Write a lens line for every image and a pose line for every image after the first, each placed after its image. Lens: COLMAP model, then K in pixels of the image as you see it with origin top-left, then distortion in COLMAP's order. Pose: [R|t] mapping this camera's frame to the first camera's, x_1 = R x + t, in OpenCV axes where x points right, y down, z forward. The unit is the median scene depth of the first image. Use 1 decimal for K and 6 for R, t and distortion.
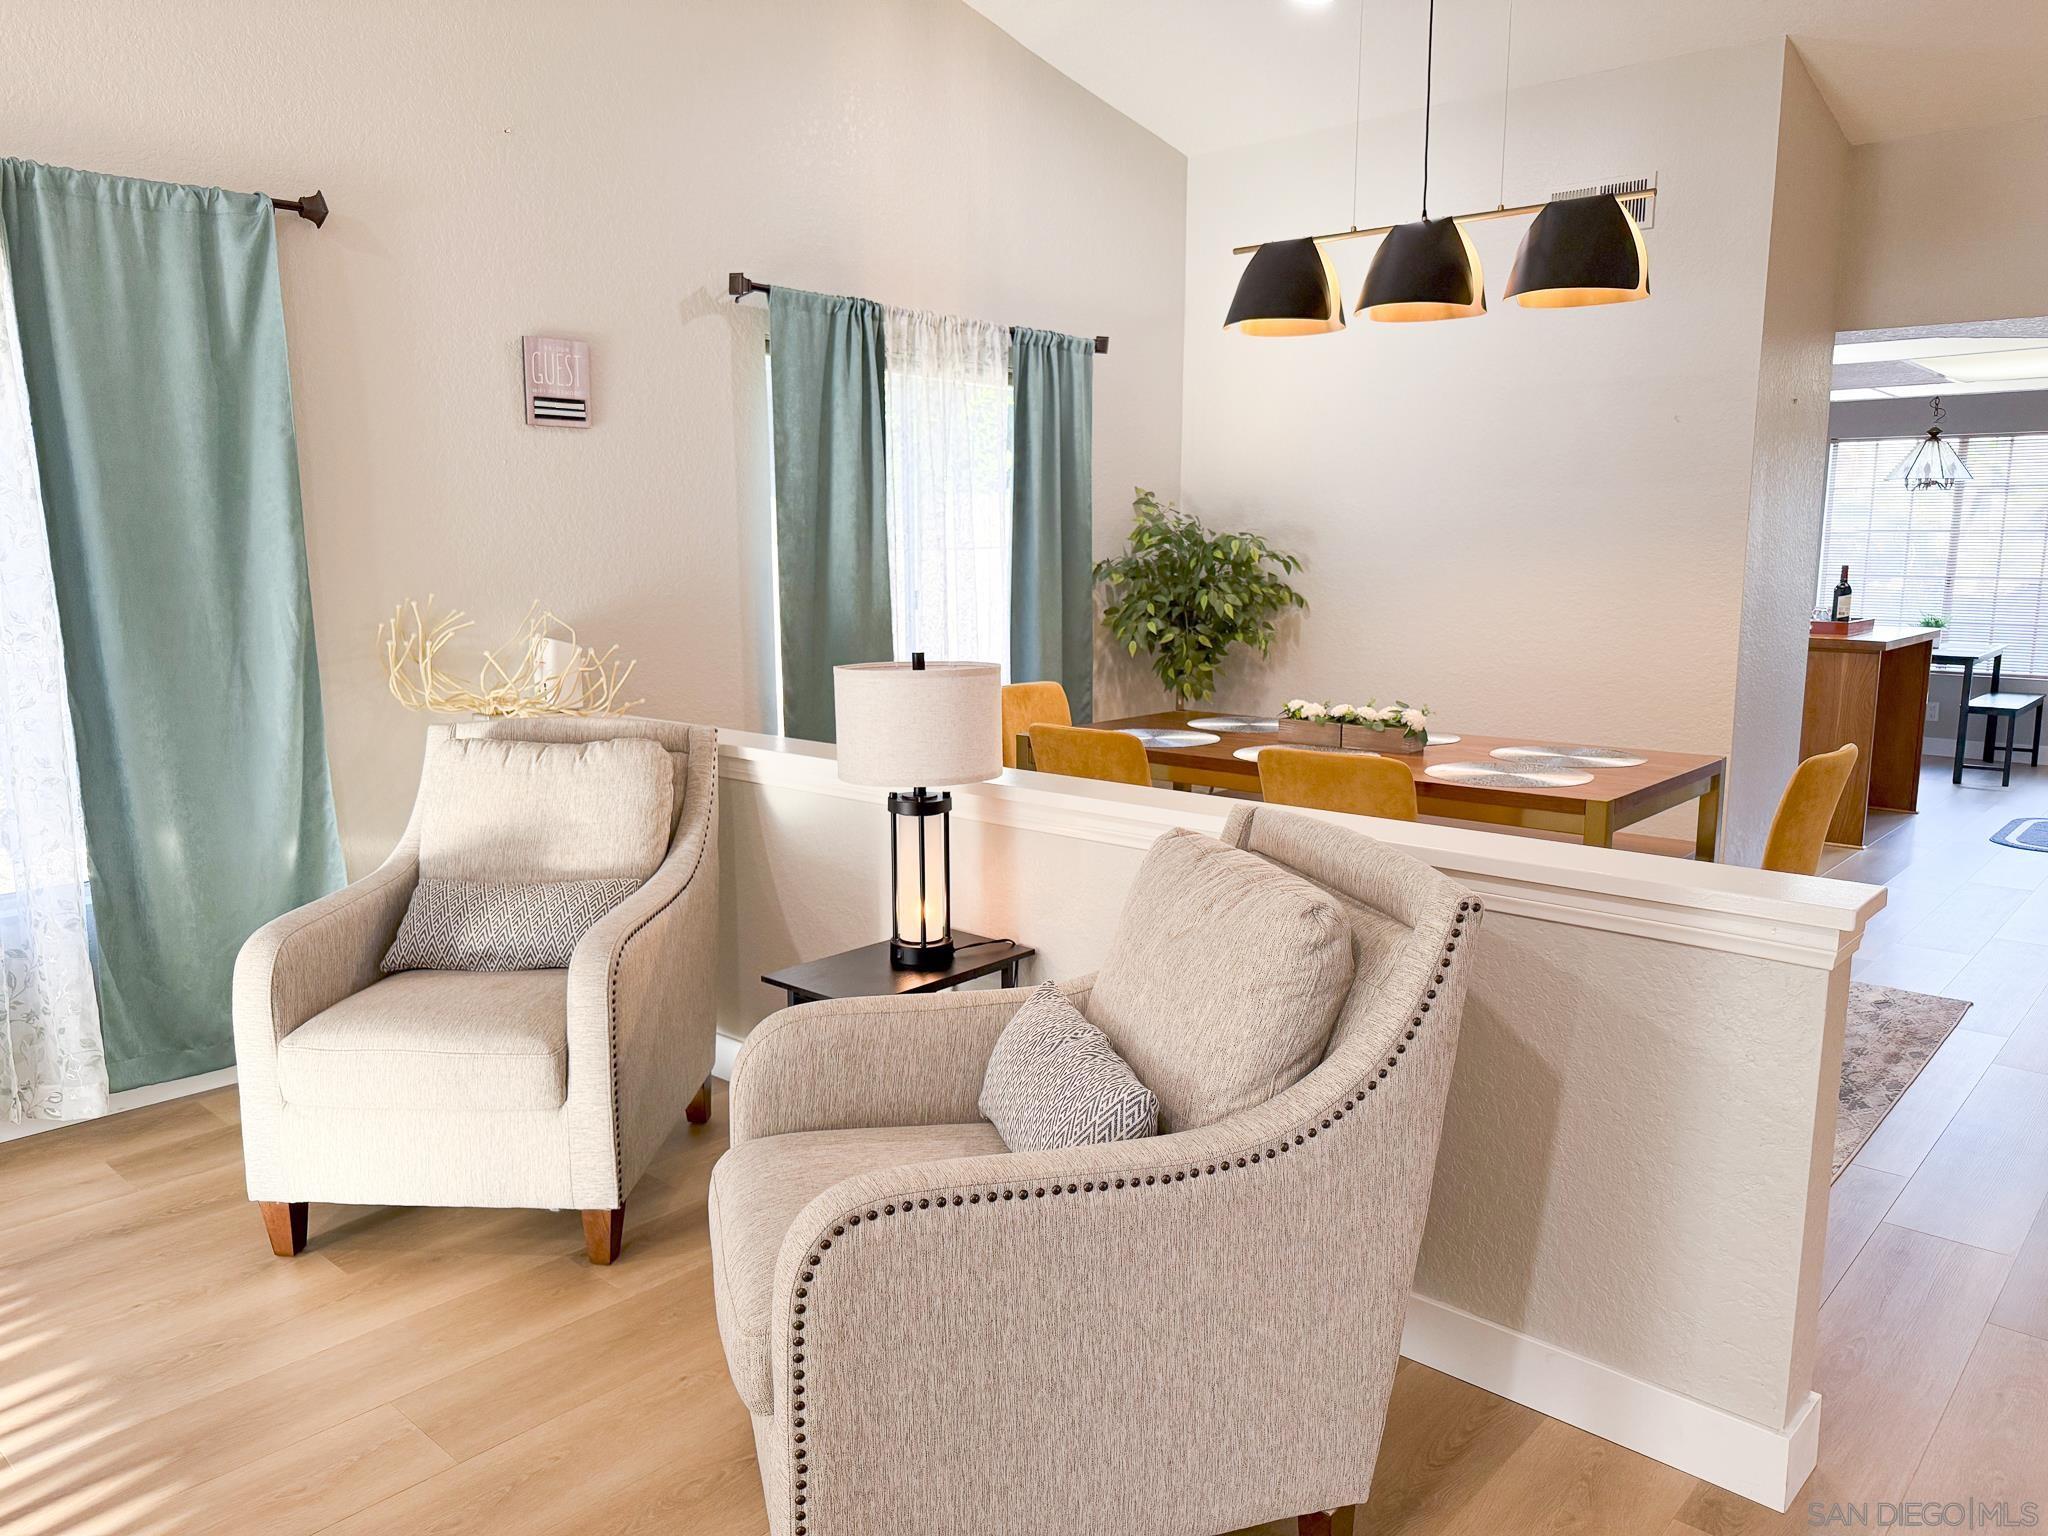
lens RADIAL K [[1428.6, 0, 1018.7], [0, 1428.6, 785.2], [0, 0, 1]] dist [0.040982, -0.054430]
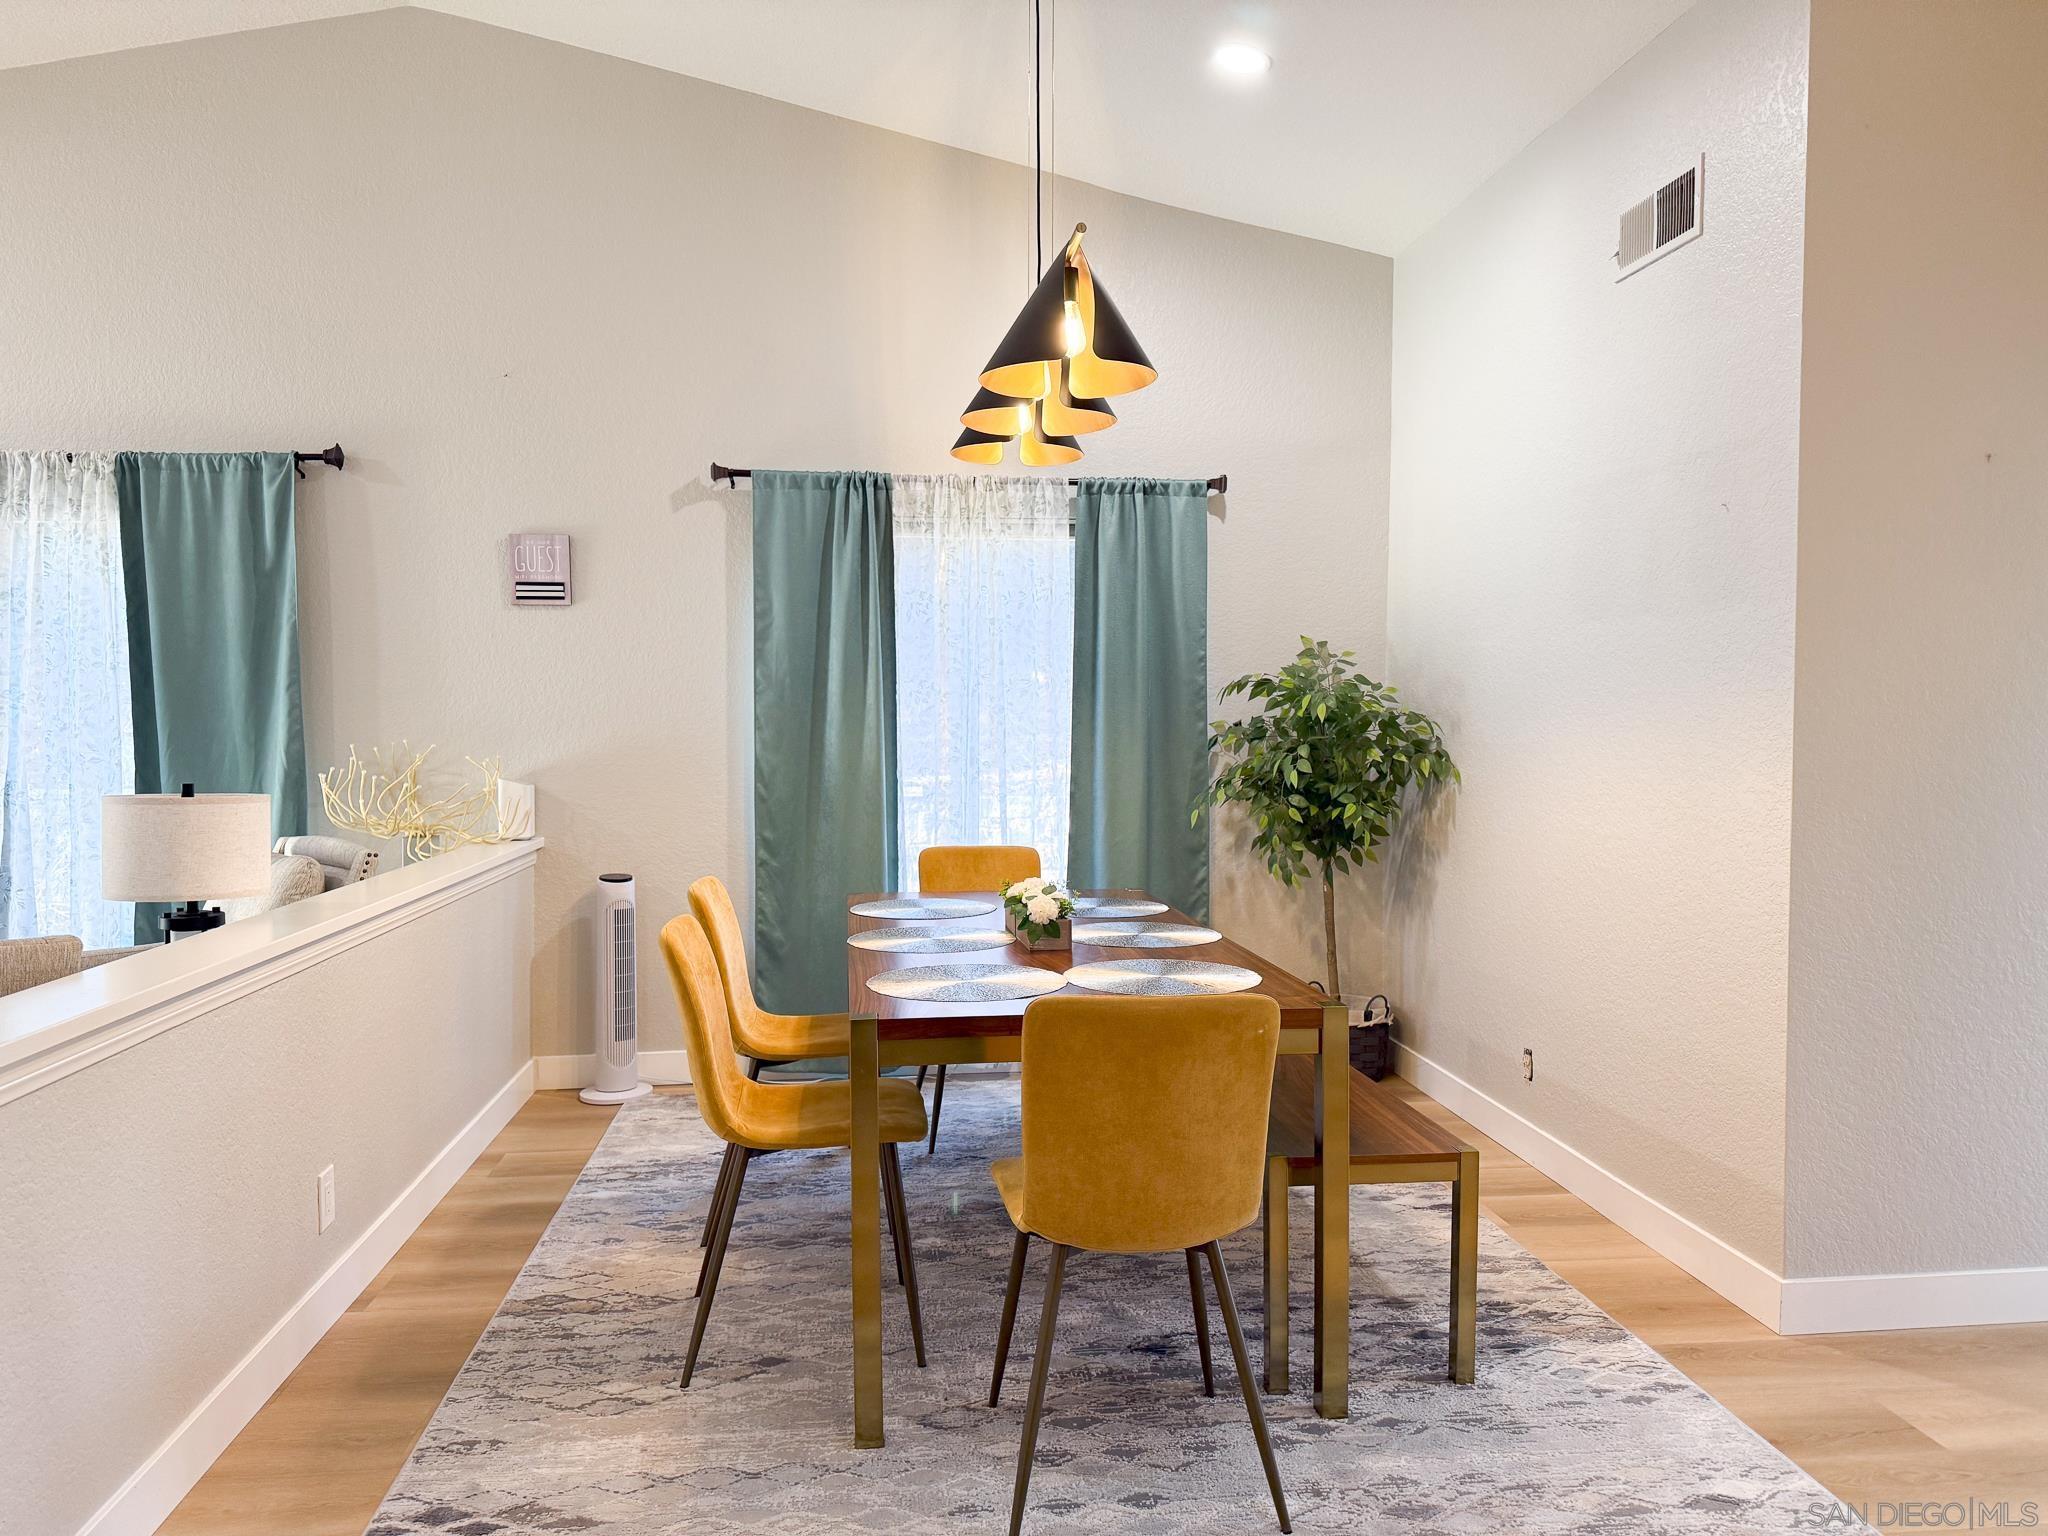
lens RADIAL K [[1416.1, 0, 1024.0], [0, 1416.1, 768.0], [0, 0, 1]] dist [0.092866, -0.104957]
pose [[0.756396, 0.025667, -0.653610, 0.895734], [-0.108570, 0.990296, -0.086755, -0.062110], [0.645041, 0.136584, 0.751843, 0.433703]]
